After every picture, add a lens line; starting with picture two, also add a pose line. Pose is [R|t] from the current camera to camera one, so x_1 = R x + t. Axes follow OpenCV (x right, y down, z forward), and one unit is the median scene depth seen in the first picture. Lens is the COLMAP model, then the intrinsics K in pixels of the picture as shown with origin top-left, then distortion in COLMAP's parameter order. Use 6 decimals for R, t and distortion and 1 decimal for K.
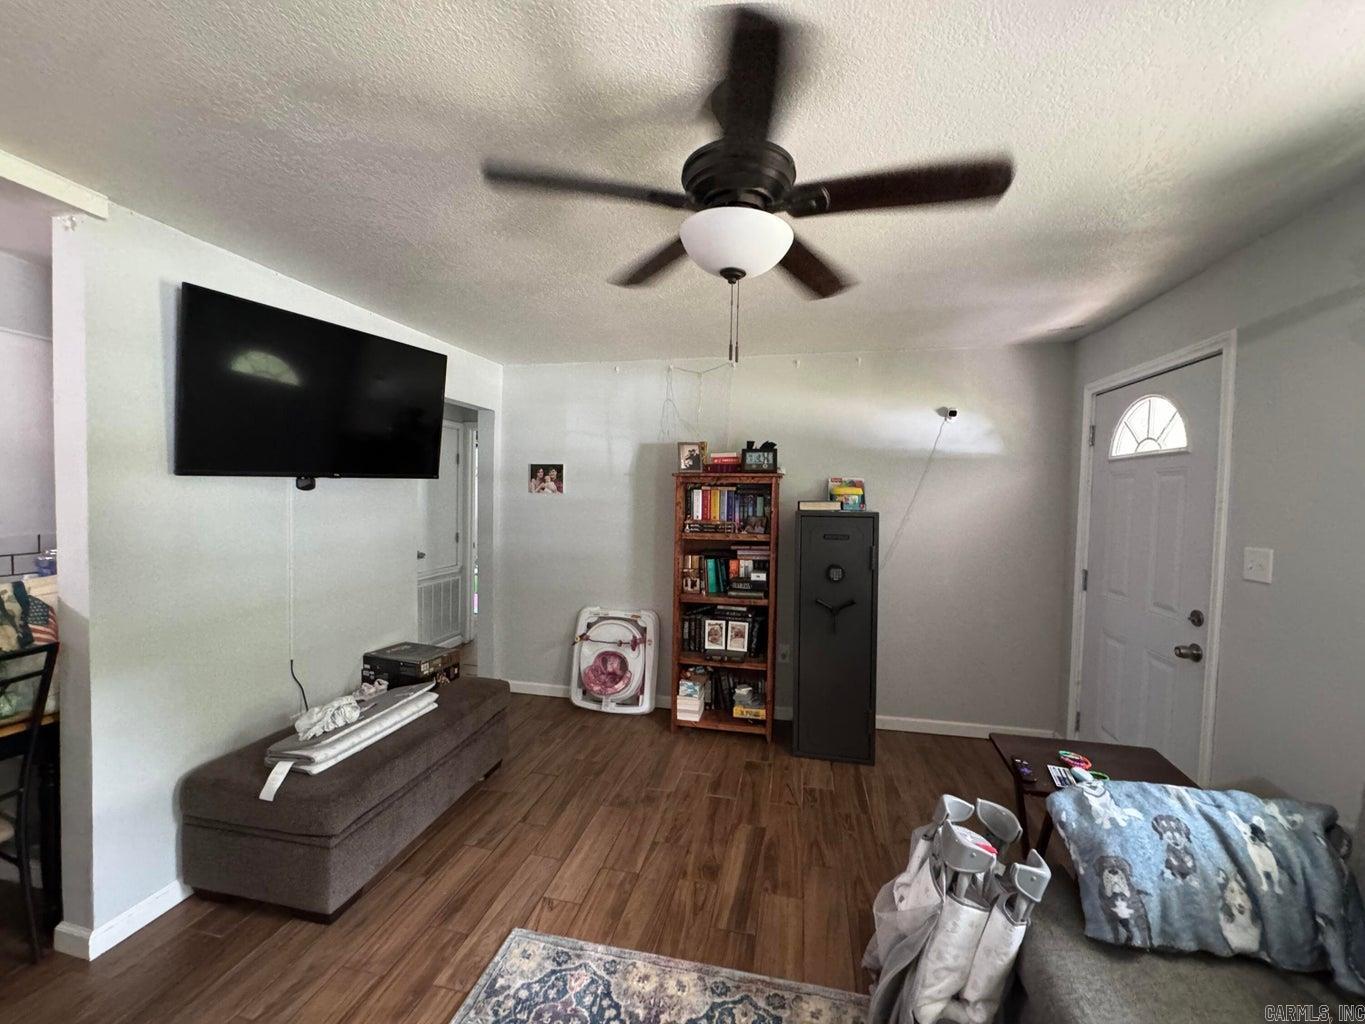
lens RADIAL K [[541.8, 0, 682.1], [0, 541.8, 510.6], [0, 0, 1]] dist [-0.003147, 0.000819]
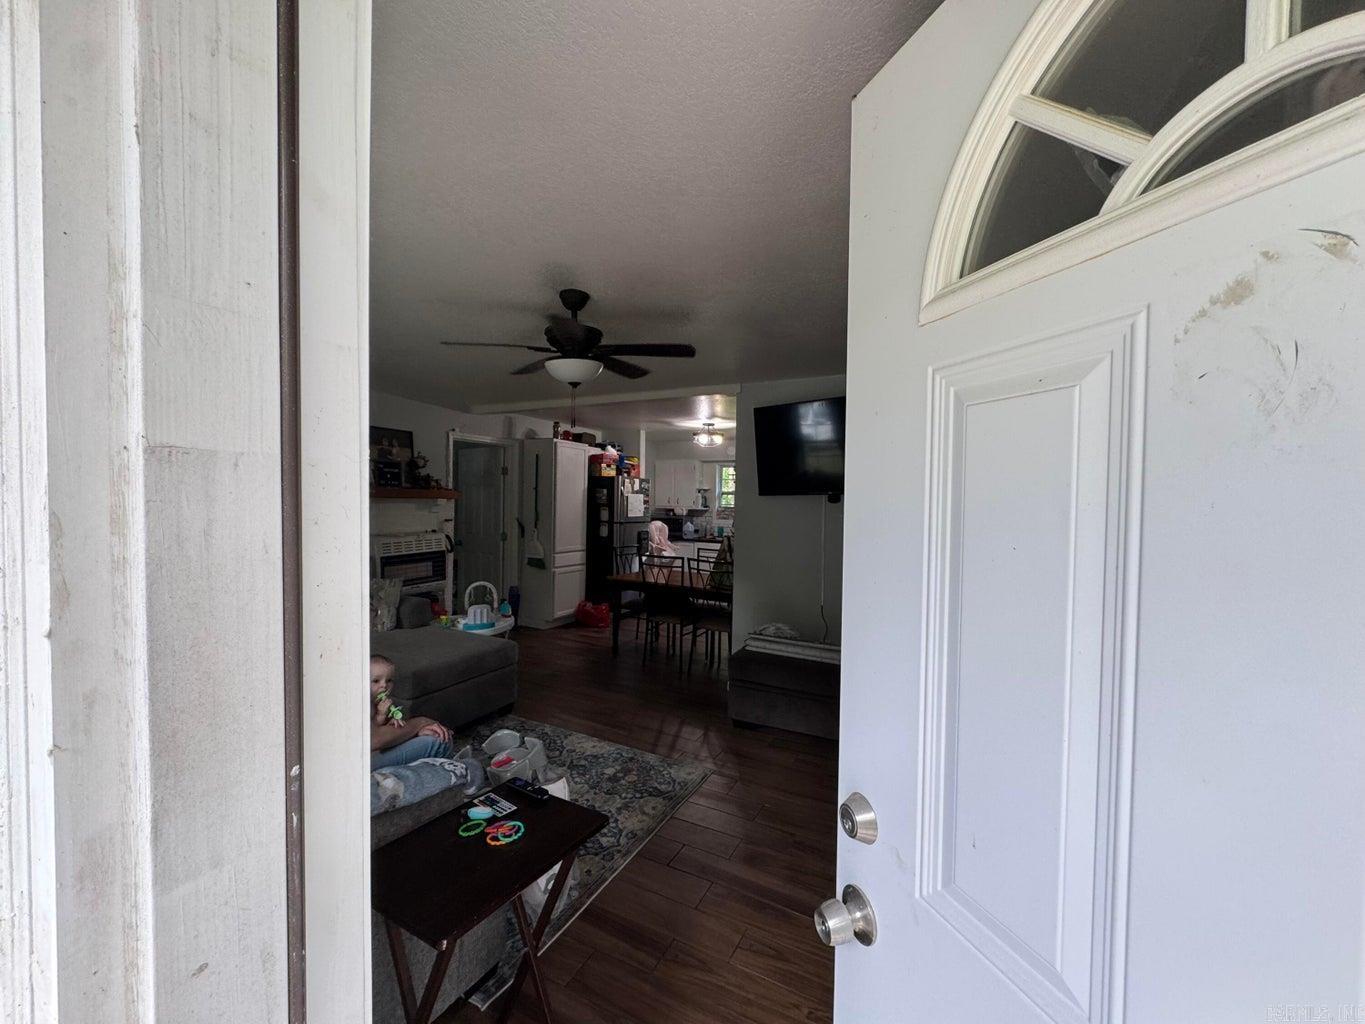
lens RADIAL K [[541.8, 0, 679.1], [0, 541.8, 512.3], [0, 0, 1]] dist [-0.003147, 0.000819]
pose [[-0.266048, 0.000451, -0.963960, 1.165844], [-0.051064, 0.998589, 0.014560, -0.013151], [0.962606, 0.053098, -0.265650, 1.186657]]
